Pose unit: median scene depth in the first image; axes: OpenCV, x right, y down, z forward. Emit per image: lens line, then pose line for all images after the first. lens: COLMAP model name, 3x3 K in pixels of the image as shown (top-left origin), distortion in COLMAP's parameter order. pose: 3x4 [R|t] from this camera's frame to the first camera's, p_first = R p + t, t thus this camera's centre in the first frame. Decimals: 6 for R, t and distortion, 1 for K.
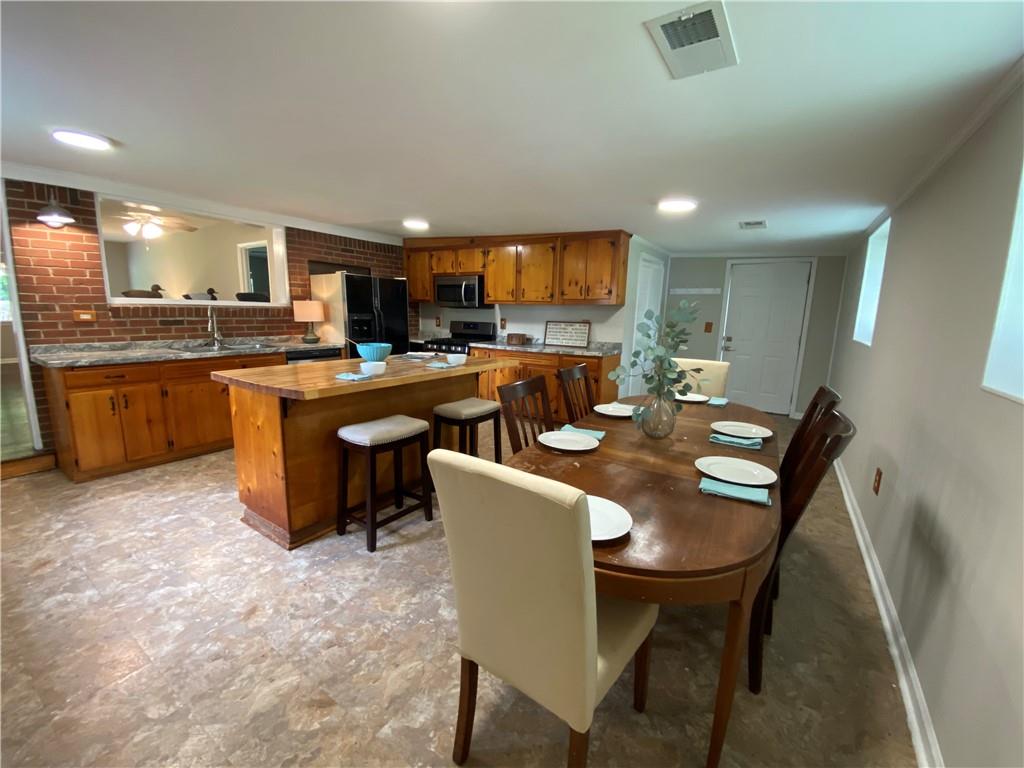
lens RADIAL K [[415.7, 0, 512.5], [0, 415.7, 384.2], [0, 0, 1]] dist [0.012884, -0.013311]
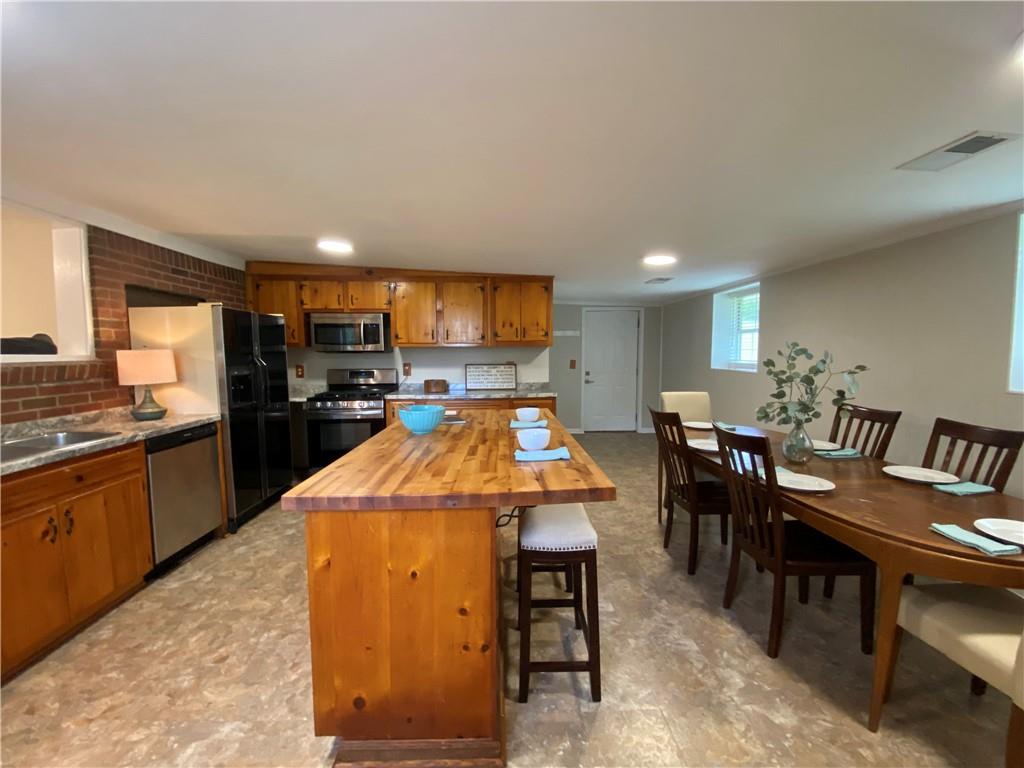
lens RADIAL K [[415.7, 0, 509.6], [0, 415.7, 382.9], [0, 0, 1]] dist [0.012884, -0.013311]
pose [[0.817721, -0.070444, 0.571288, -0.522792], [0.124893, 0.990553, -0.056625, -0.067964], [-0.561902, 0.117654, 0.818794, 0.283218]]
